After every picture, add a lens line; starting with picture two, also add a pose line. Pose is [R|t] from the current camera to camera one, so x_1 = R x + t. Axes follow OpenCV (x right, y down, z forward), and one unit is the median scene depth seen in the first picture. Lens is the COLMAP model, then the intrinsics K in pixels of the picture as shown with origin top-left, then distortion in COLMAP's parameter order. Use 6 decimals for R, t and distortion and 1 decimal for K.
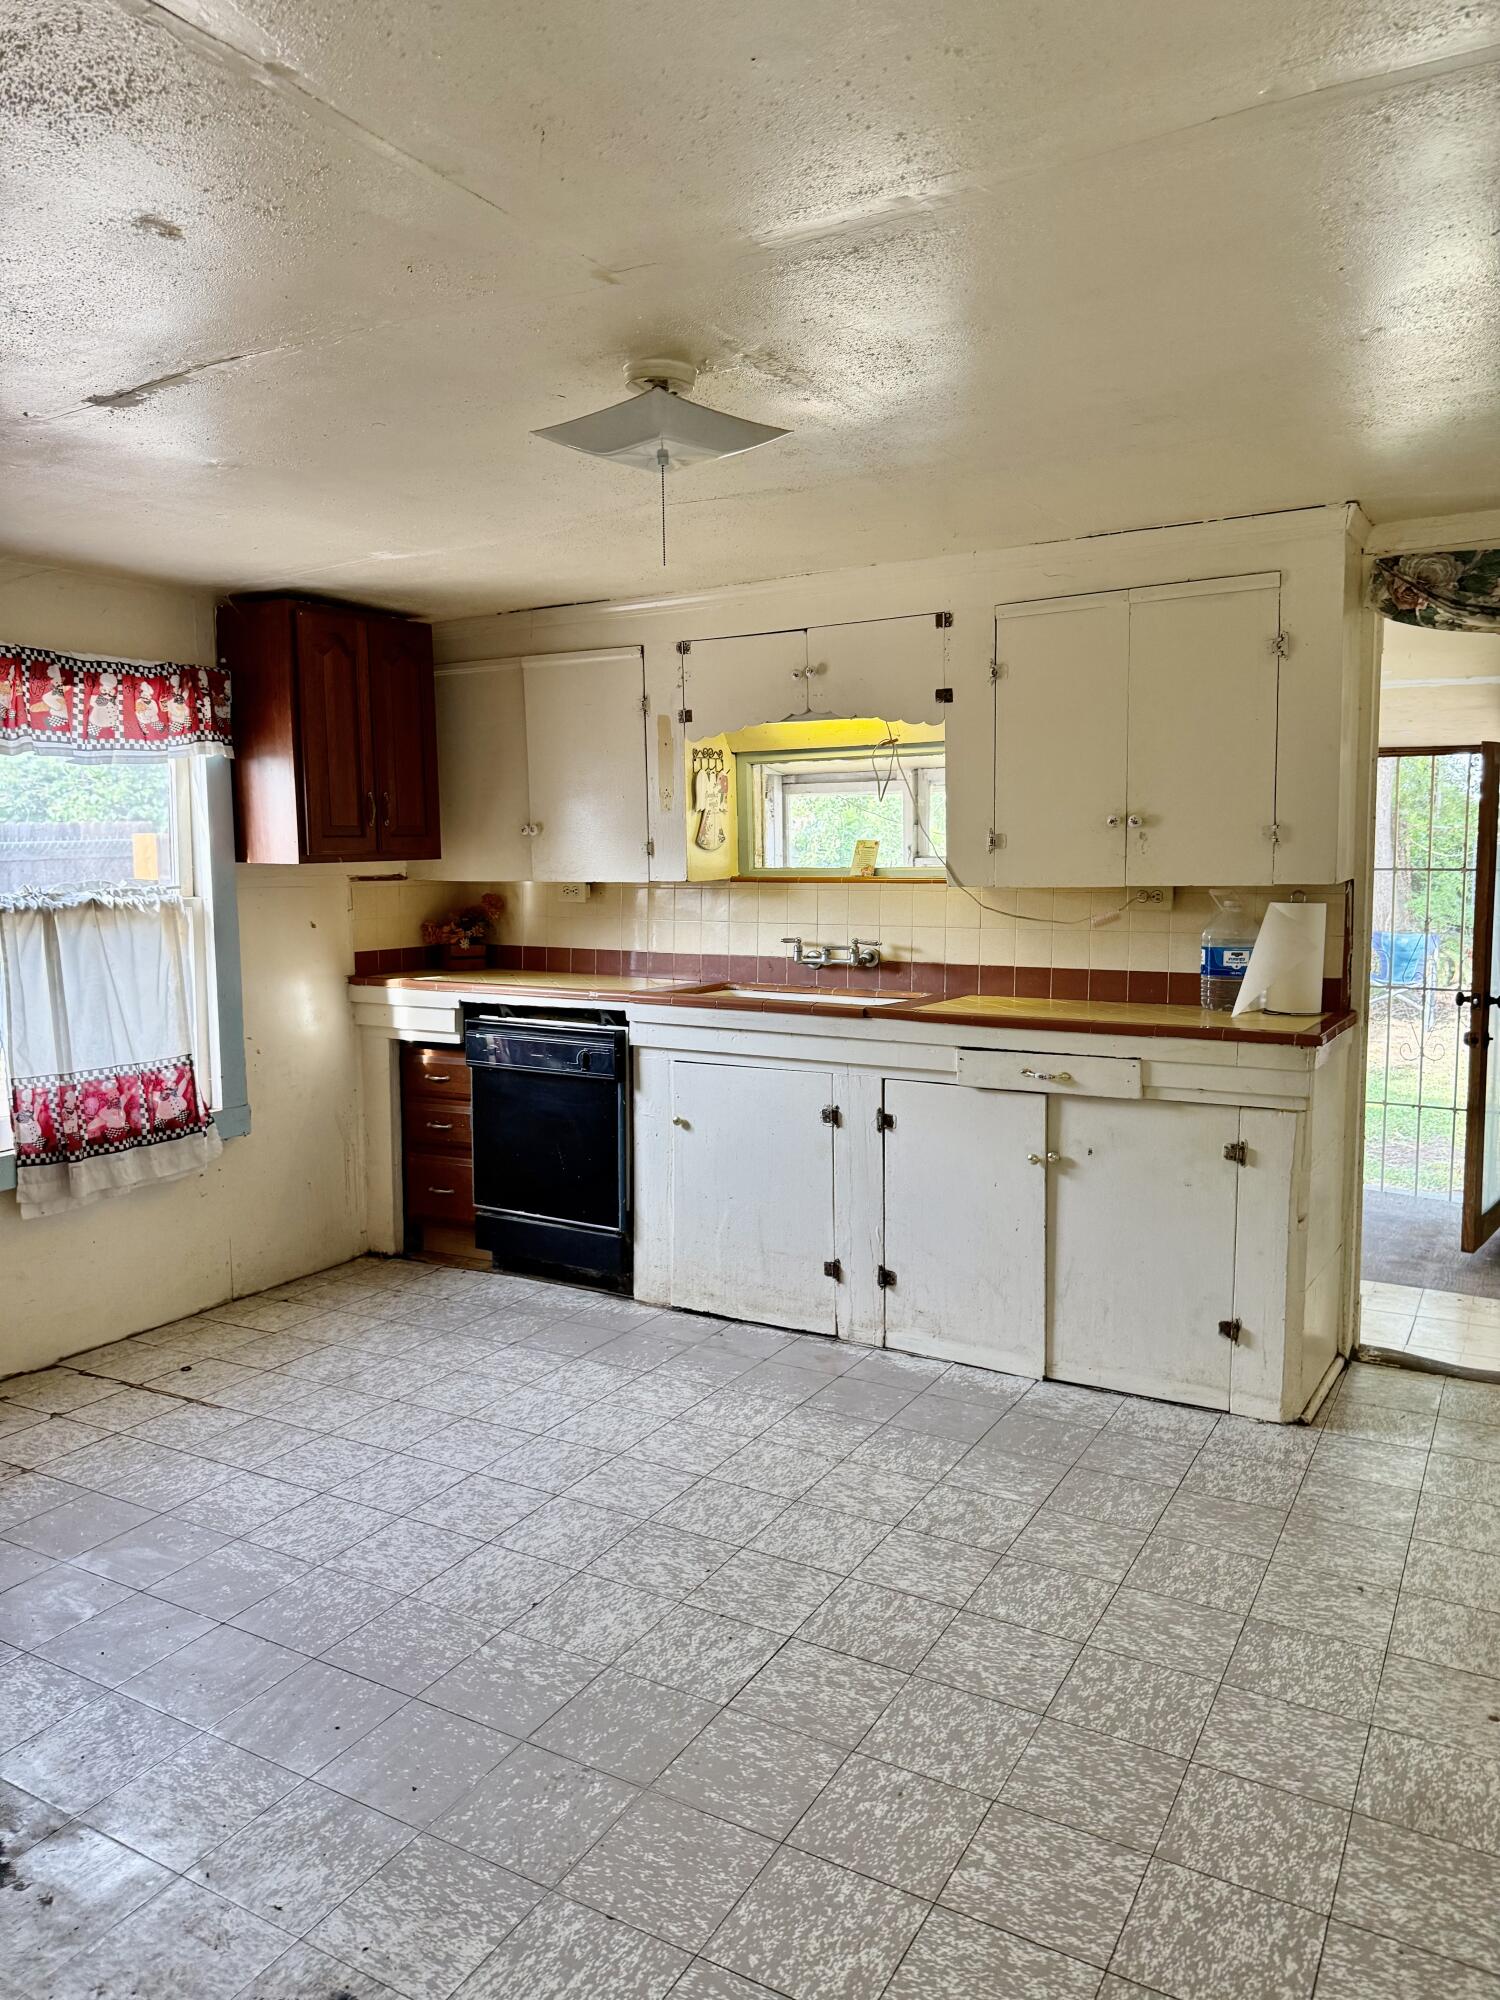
lens RADIAL K [[1394.4, 0, 742.3], [0, 1394.4, 996.9], [0, 0, 1]] dist [0.042004, -0.045208]
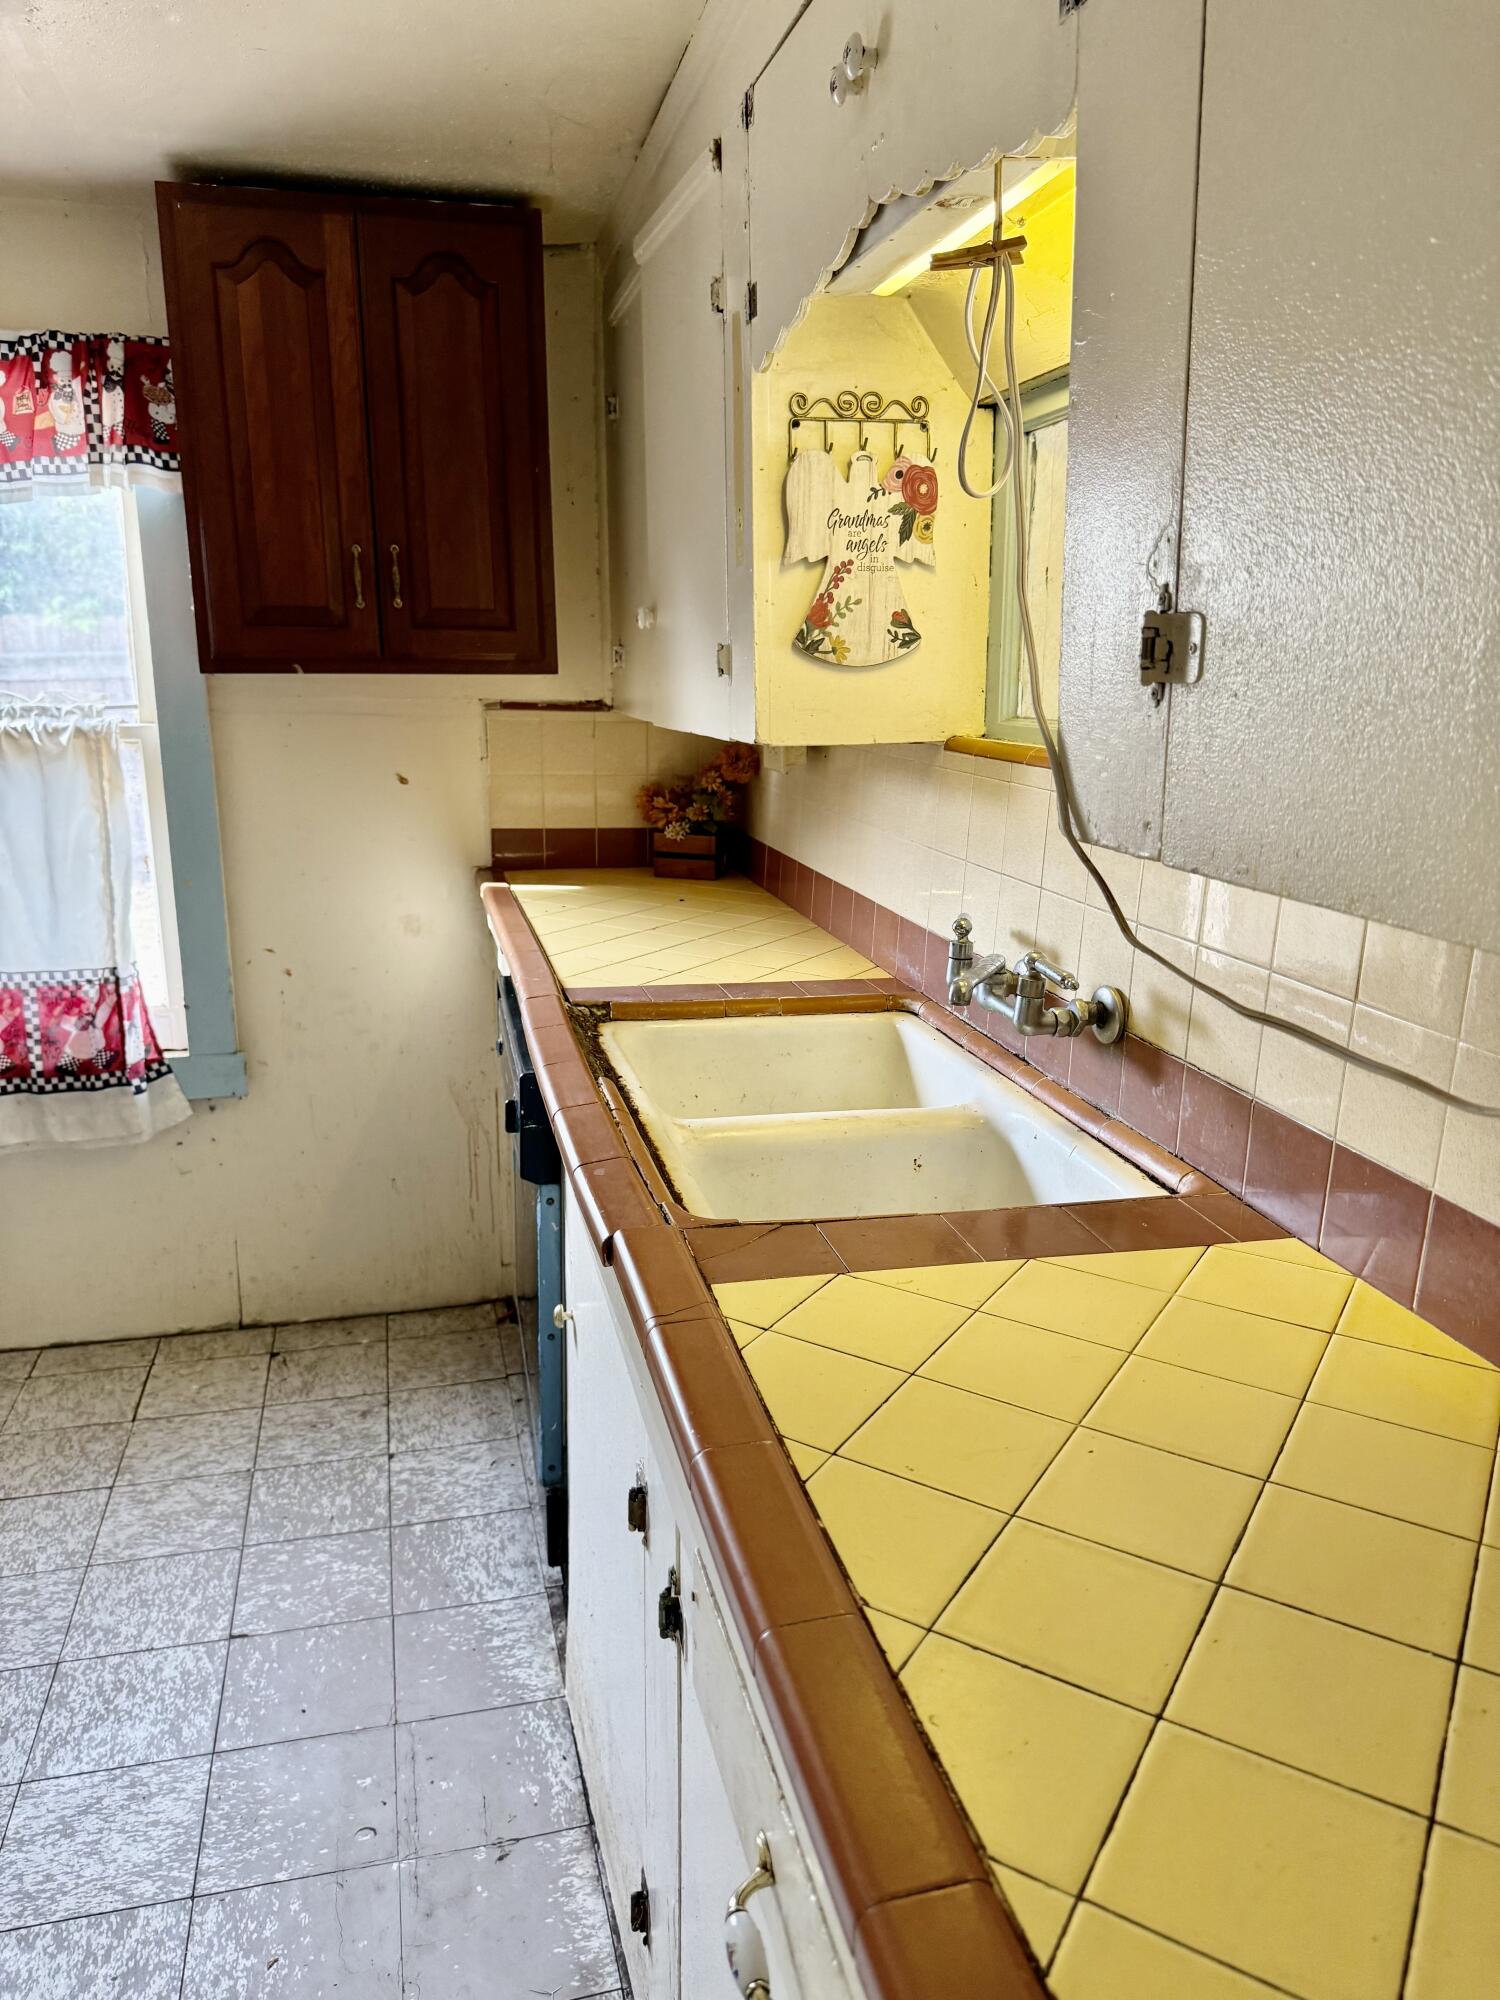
lens RADIAL K [[1394.4, 0, 770.5], [0, 1394.4, 1004.4], [0, 0, 1]] dist [0.042004, -0.045208]
pose [[0.700140, 0.187377, -0.688981, 0.271110], [-0.094869, 0.980808, 0.170338, -0.081957], [0.707675, -0.053898, 0.704479, 0.748516]]
